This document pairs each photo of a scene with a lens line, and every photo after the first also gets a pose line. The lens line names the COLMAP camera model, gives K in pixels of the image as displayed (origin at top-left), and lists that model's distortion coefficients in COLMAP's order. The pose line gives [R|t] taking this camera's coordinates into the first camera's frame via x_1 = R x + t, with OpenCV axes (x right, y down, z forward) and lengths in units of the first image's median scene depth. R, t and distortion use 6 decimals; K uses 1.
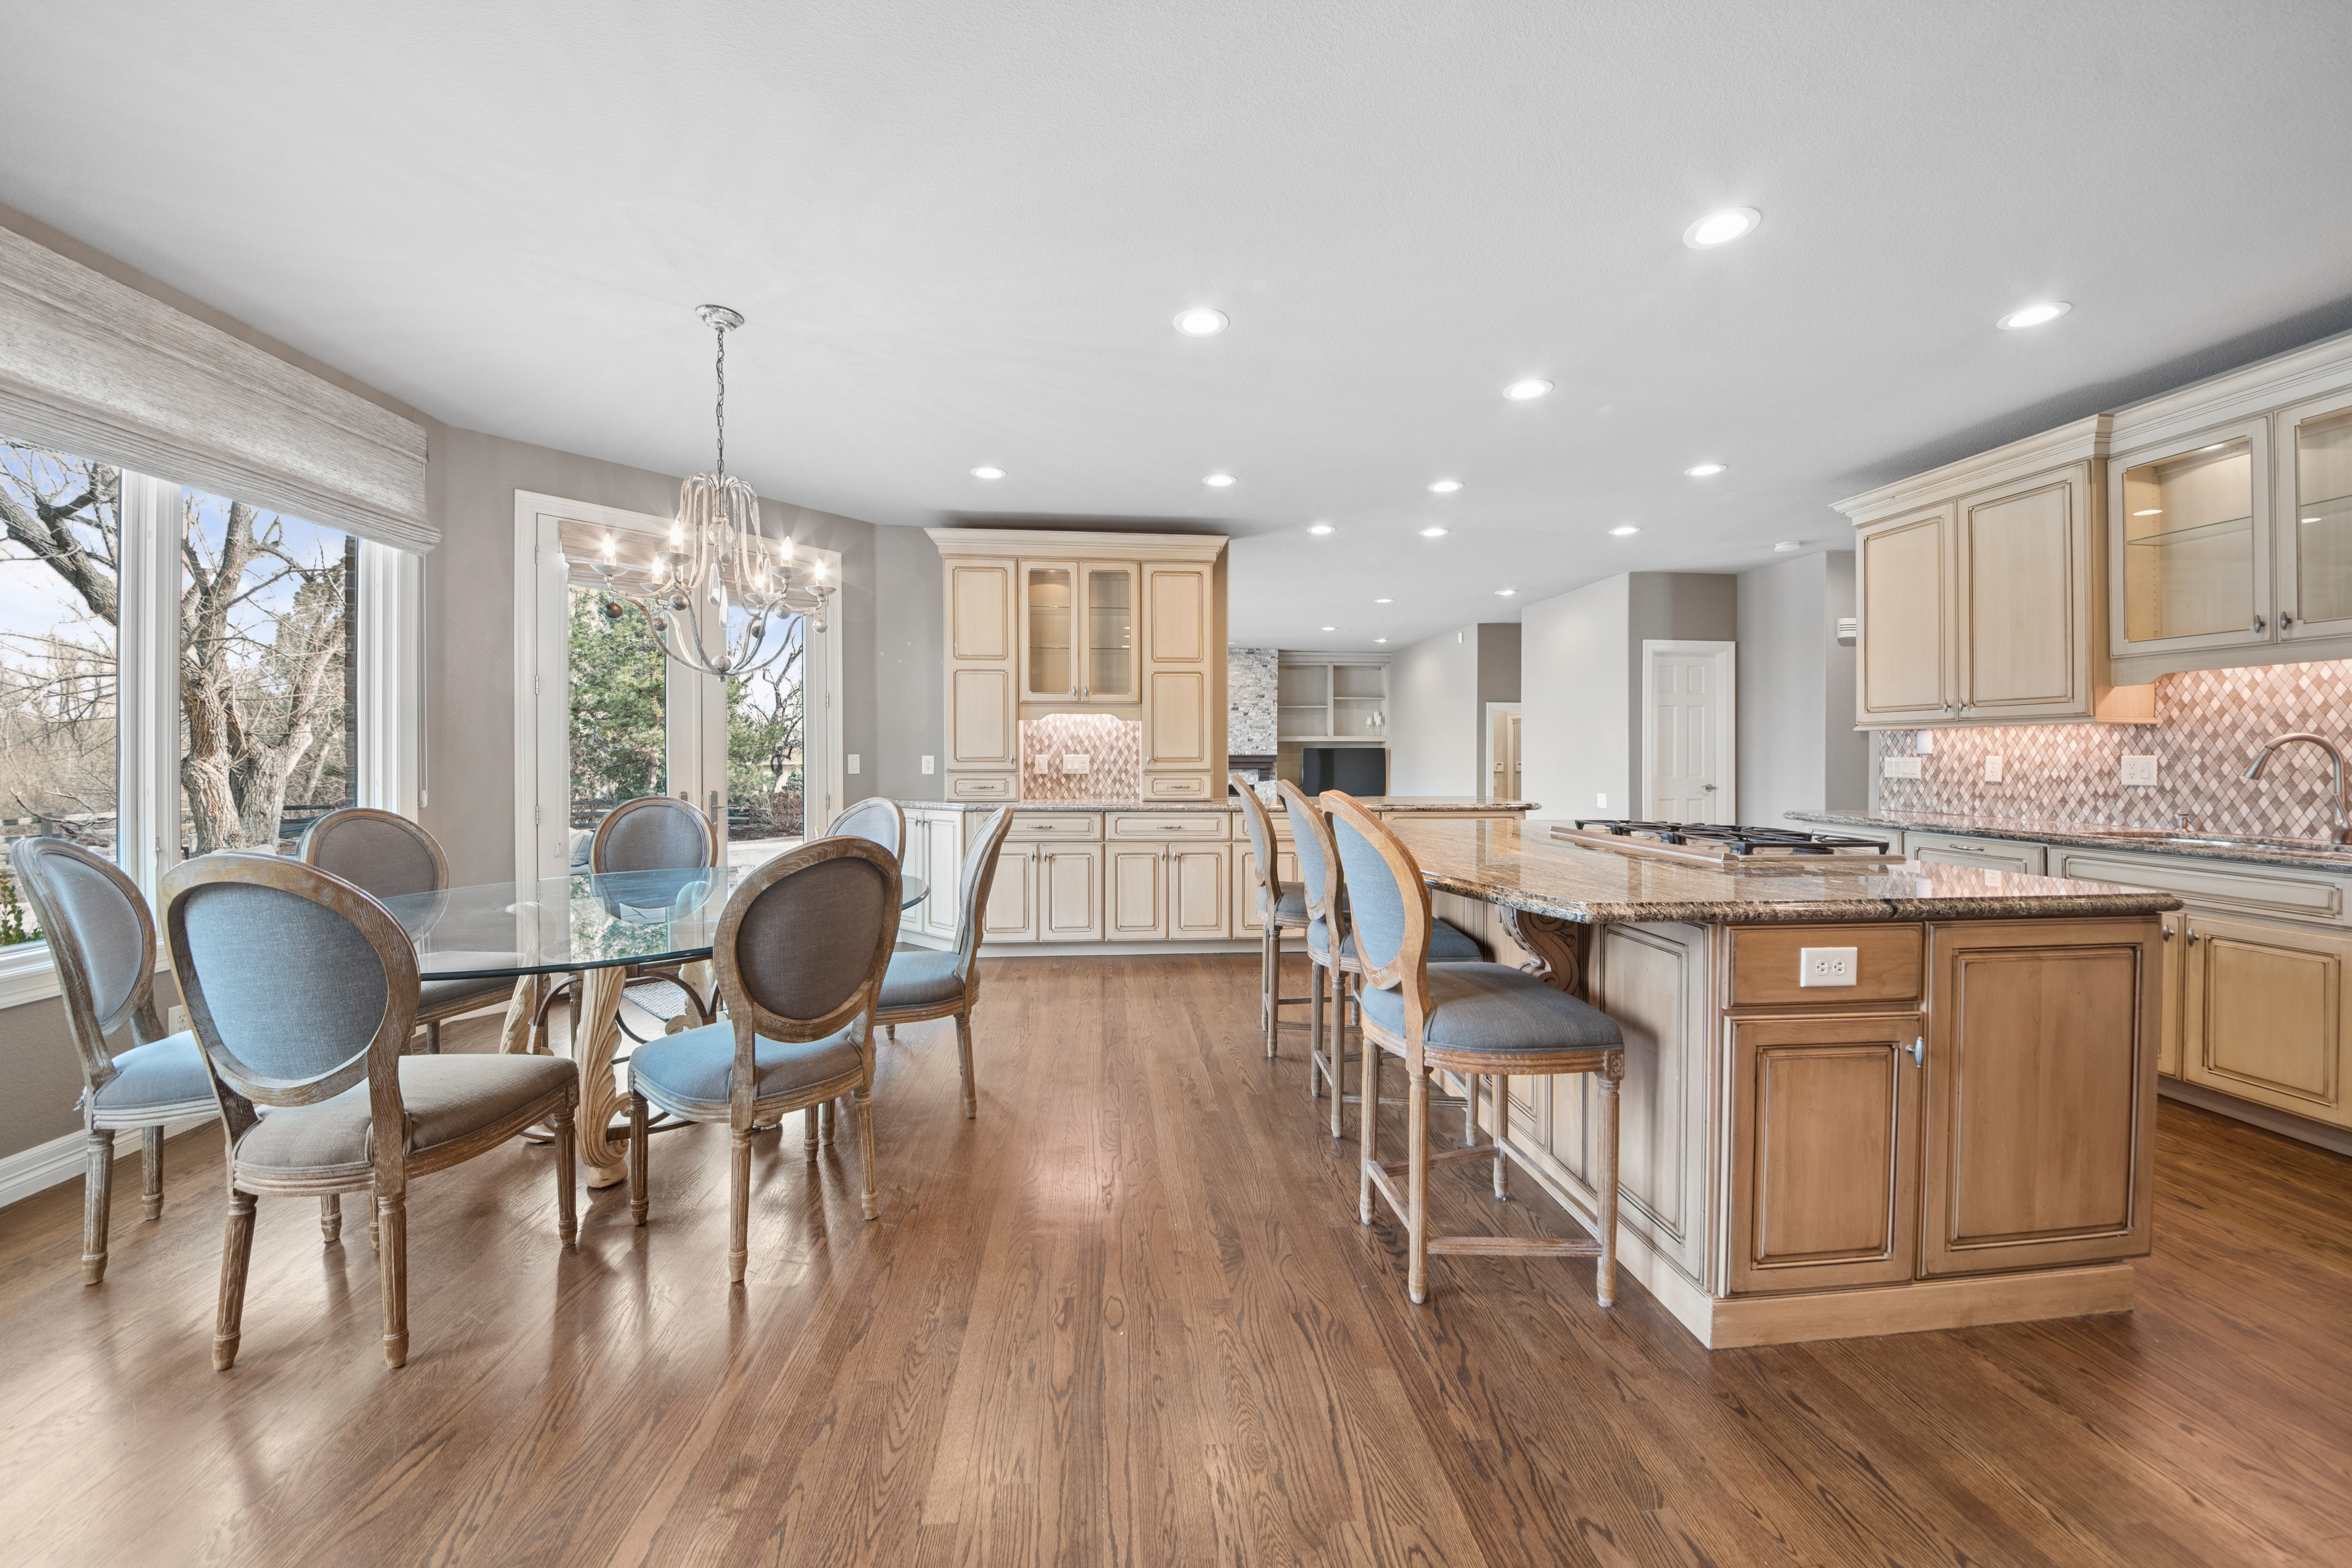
lens RADIAL K [[838.0, 0, 1177.9], [0, 838.0, 757.0], [0, 0, 1]] dist [-0.000110, -0.008683]
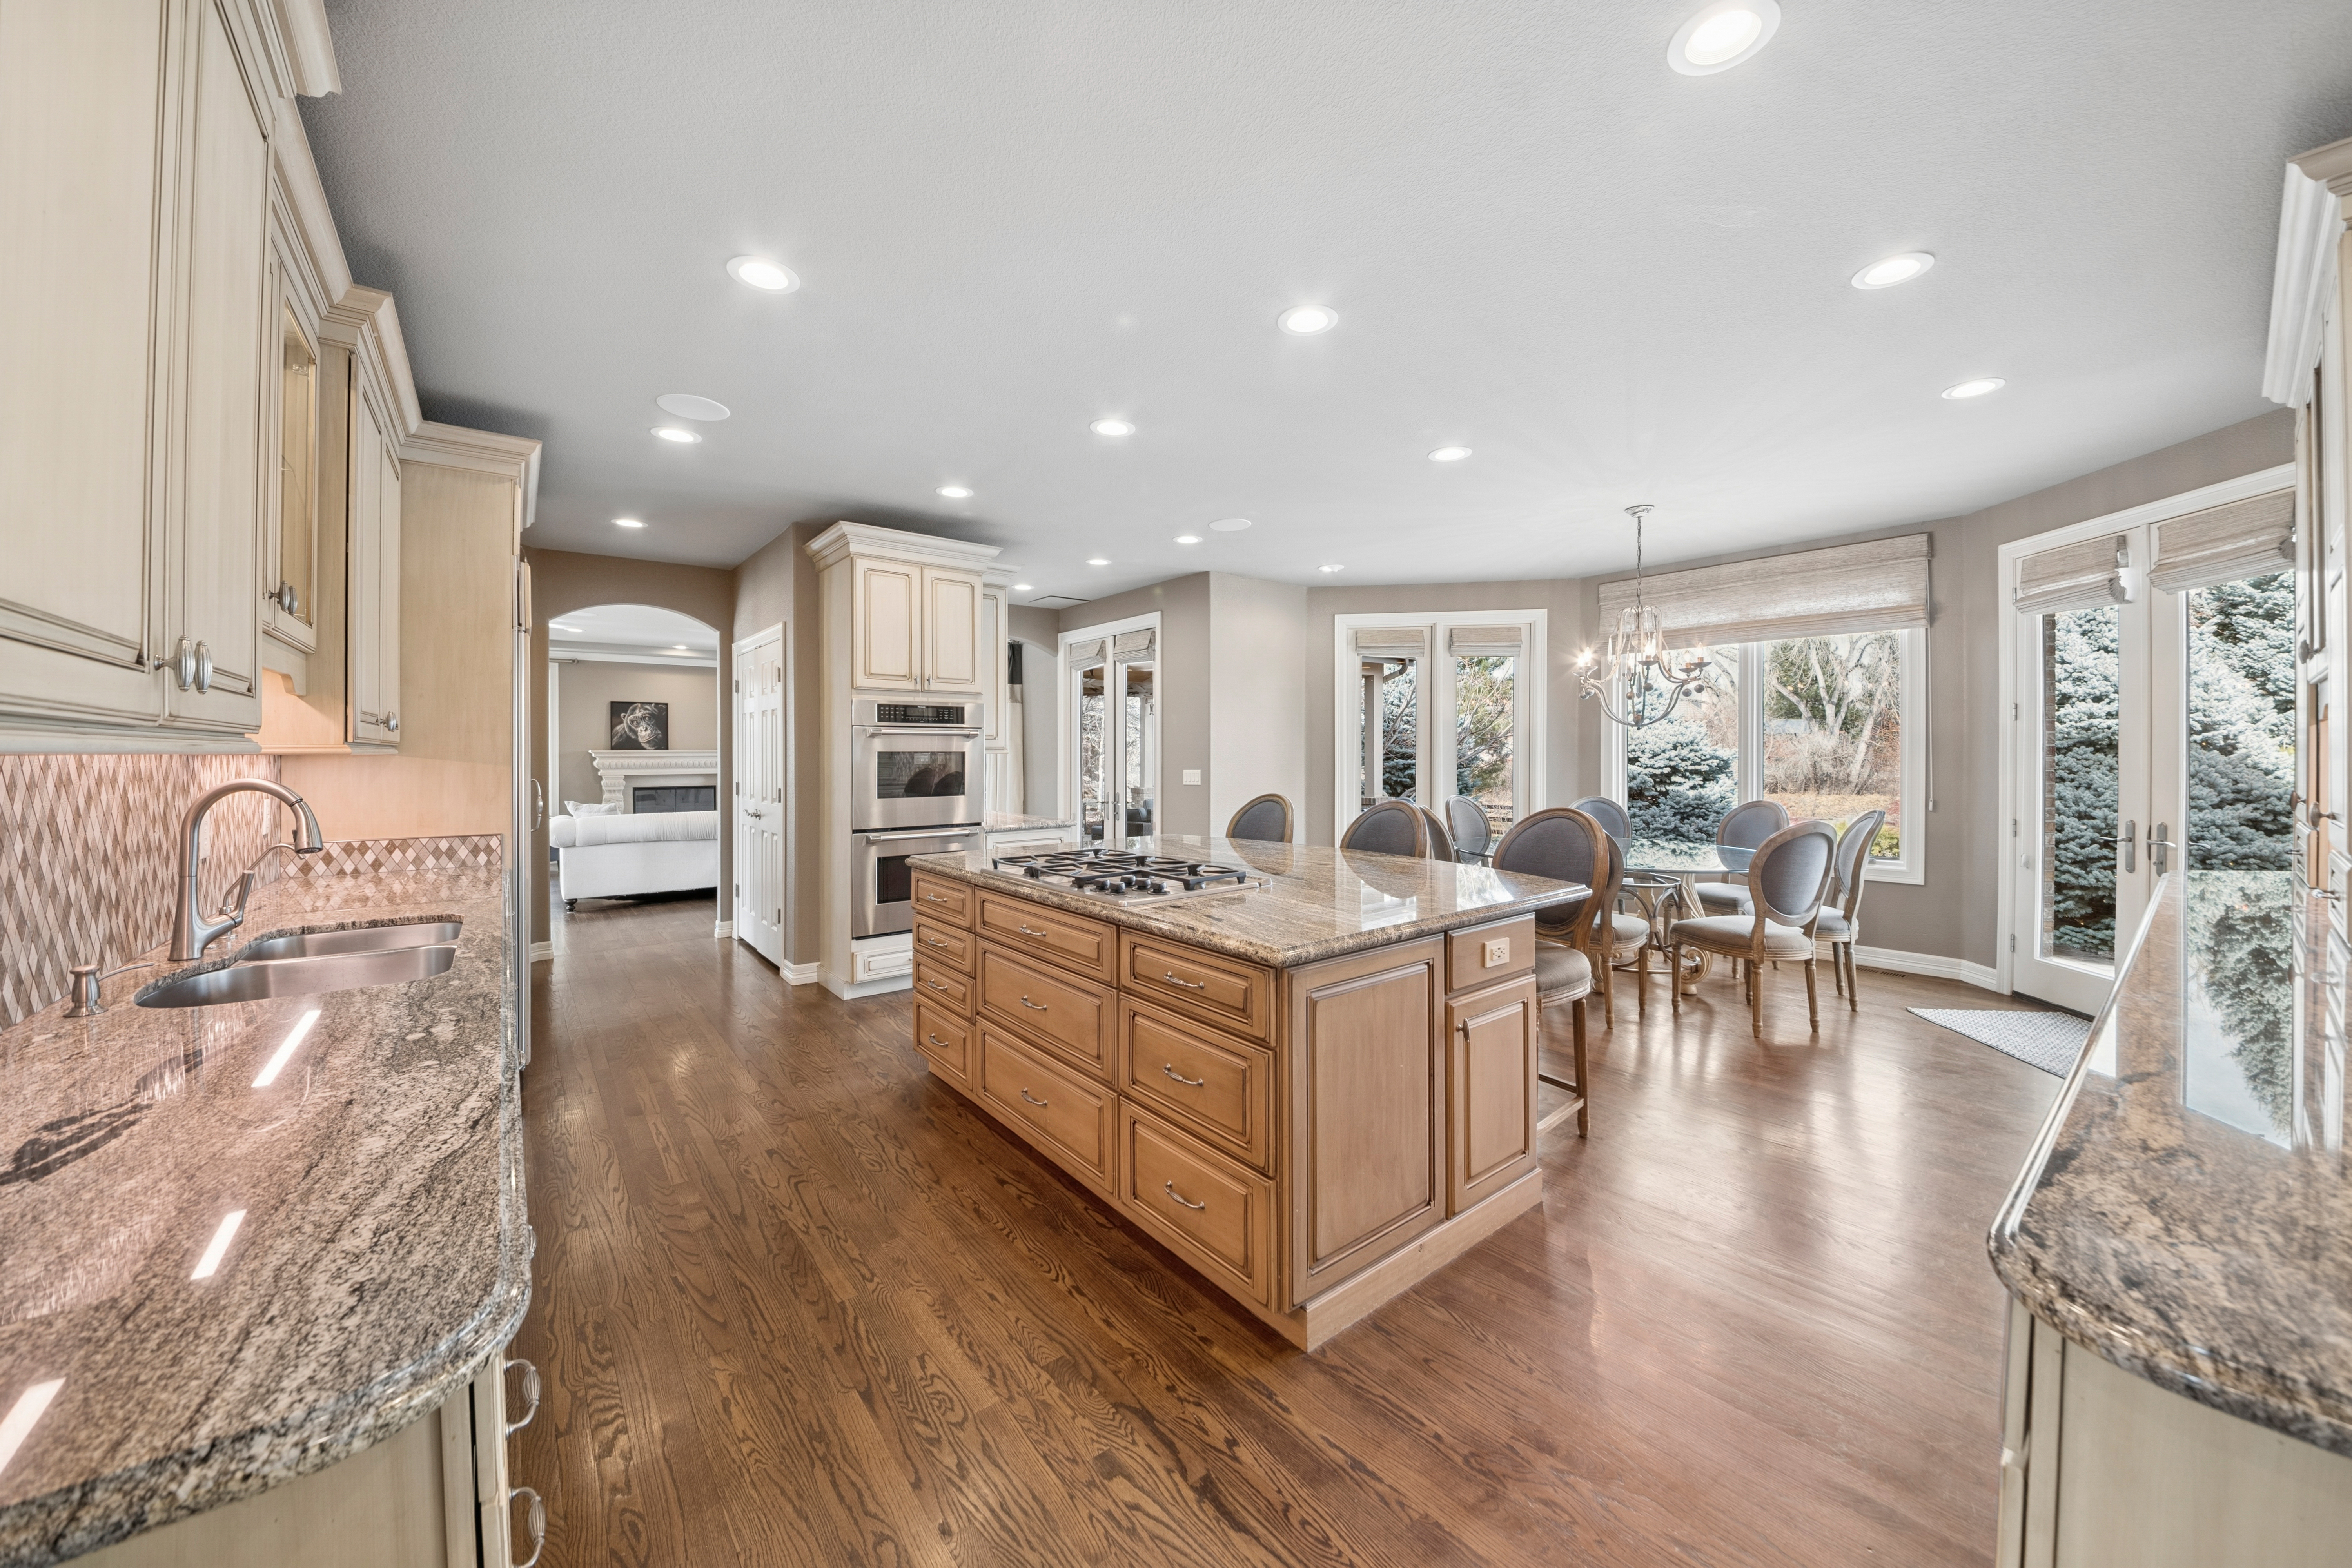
lens RADIAL K [[838.0, 0, 1177.9], [0, 838.0, 757.0], [0, 0, 1]] dist [-0.000110, -0.008683]
pose [[-0.834654, 0.004397, -0.550758, 0.848114], [0.000402, 0.999973, 0.007374, -0.038102], [0.550775, 0.005934, -0.834633, 1.424337]]
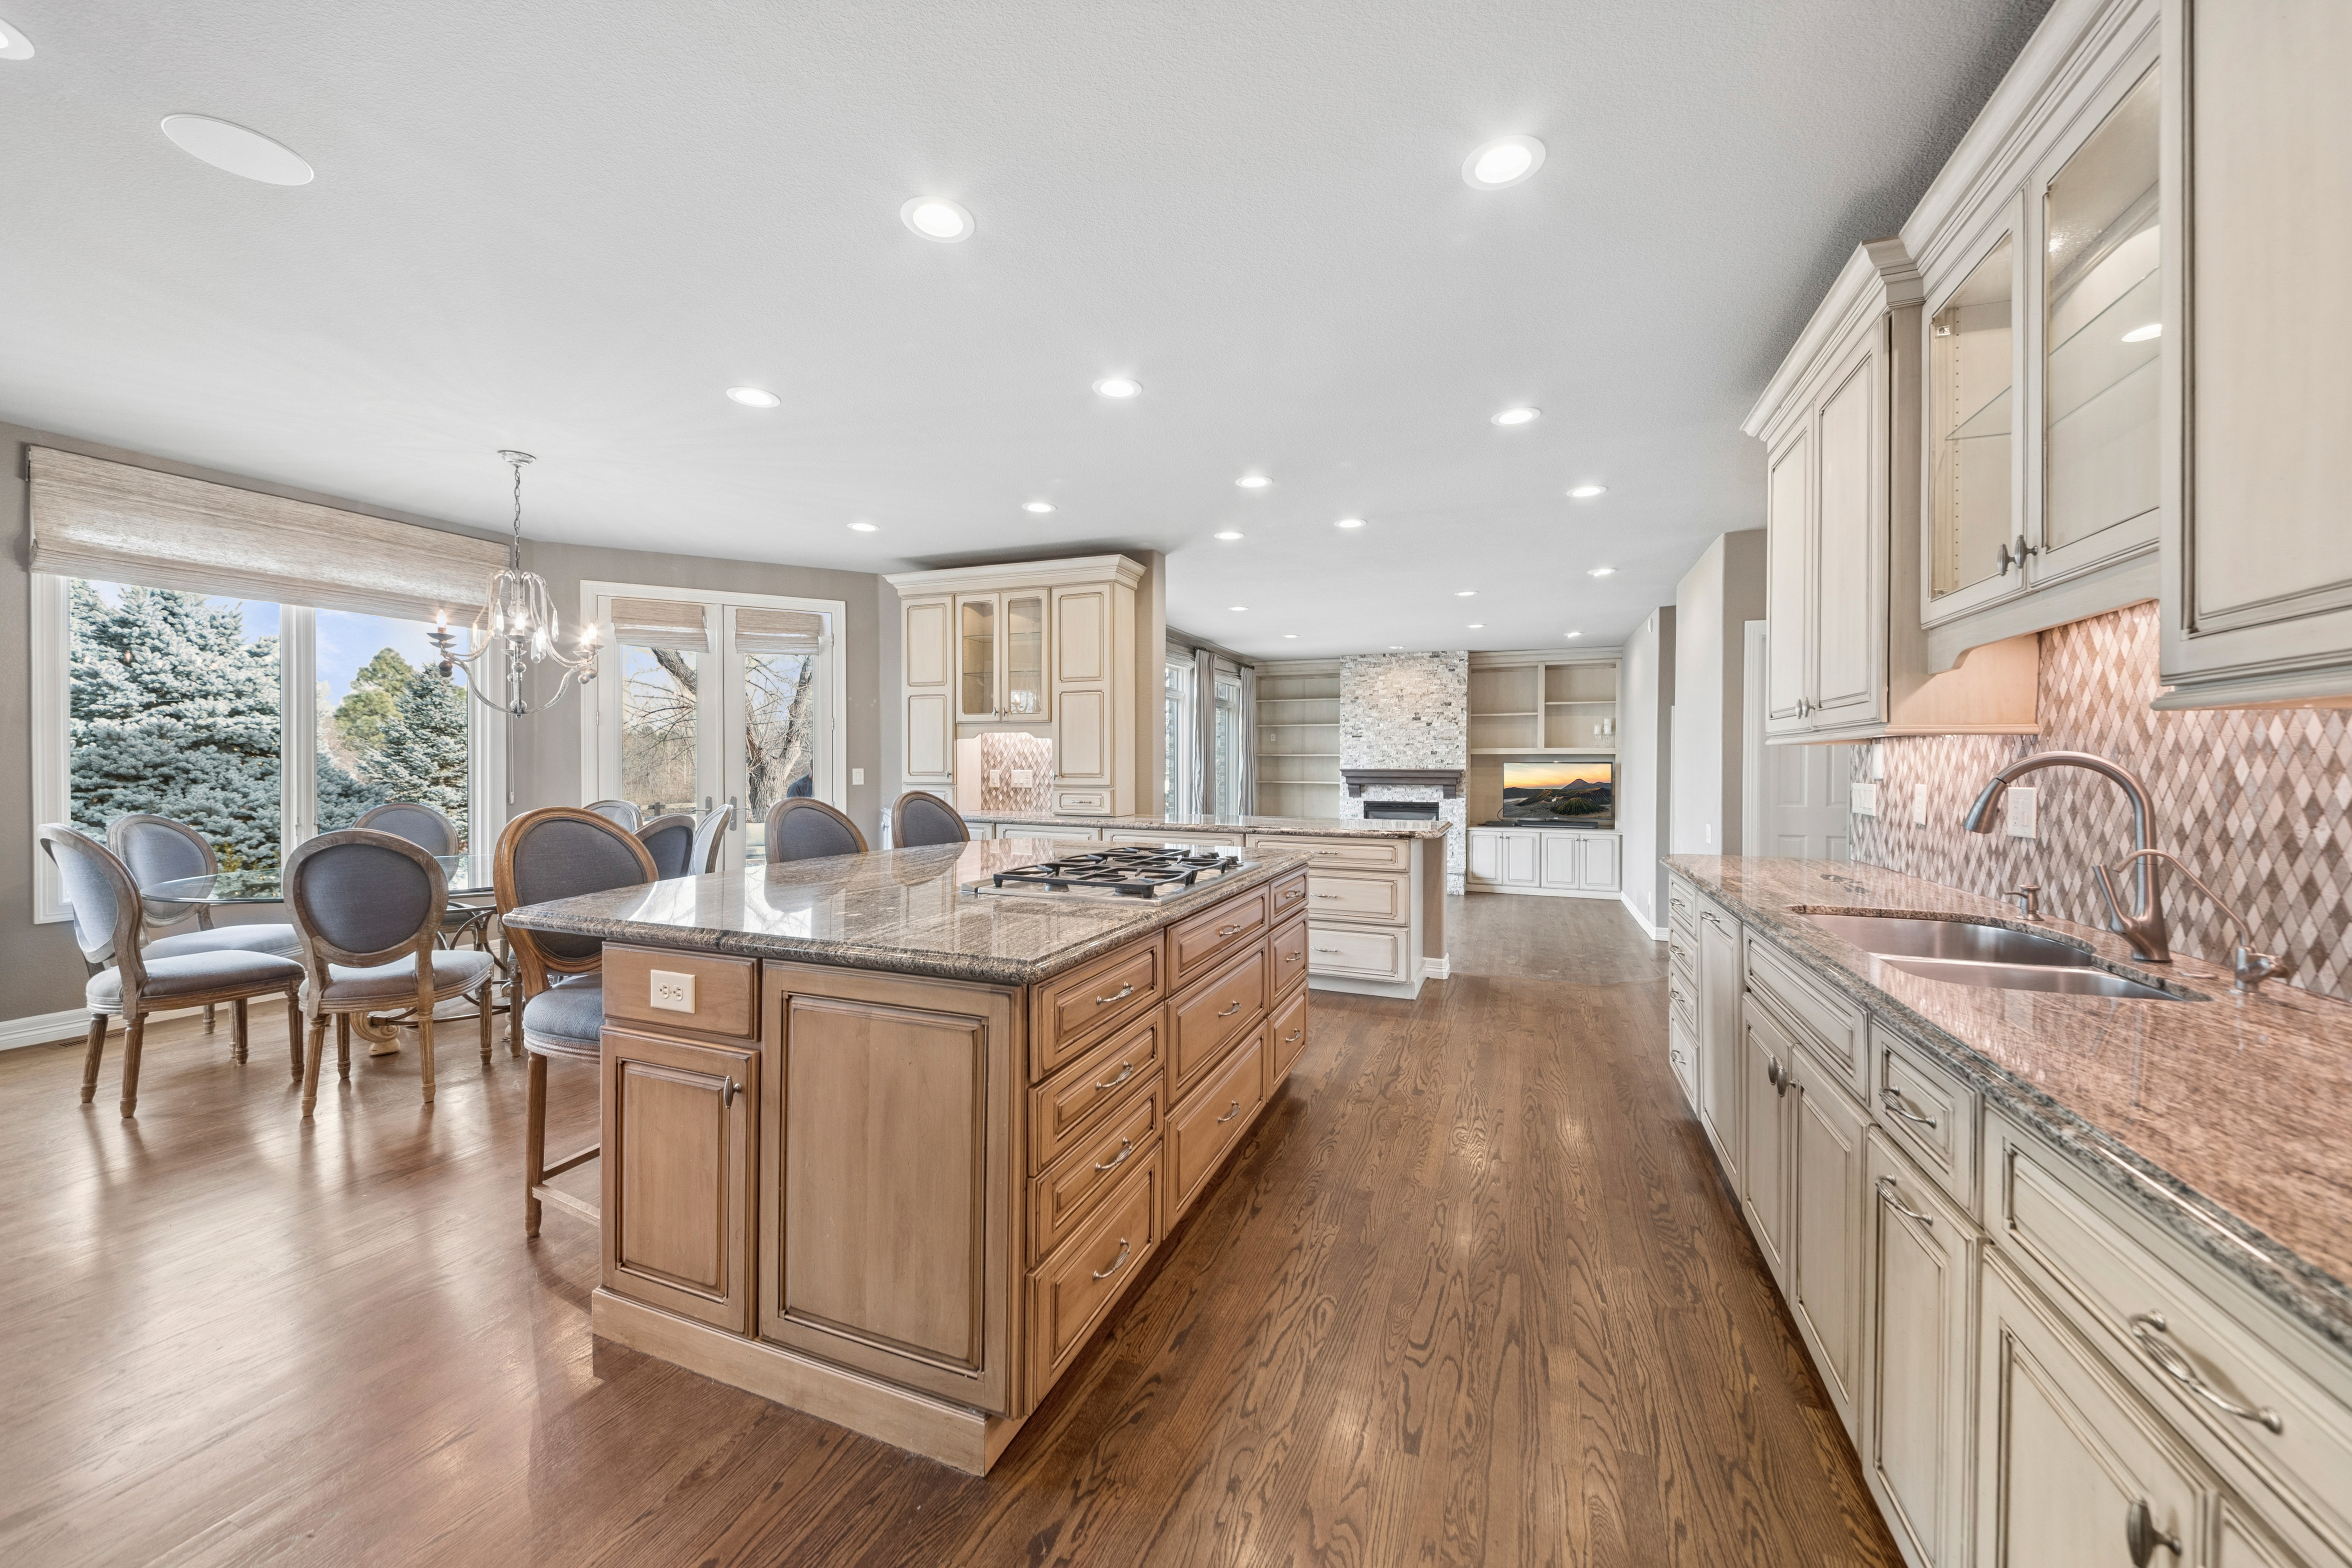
lens RADIAL K [[860.9, 0, 1190.1], [0, 860.9, 766.2], [0, 0, 1]] dist [0.003457, 0.000045]
pose [[0.896947, 0.004746, -0.442113, 0.828159], [-0.005577, 0.999984, -0.000581, -0.011691], [0.442104, 0.002987, 0.896959, 0.154060]]
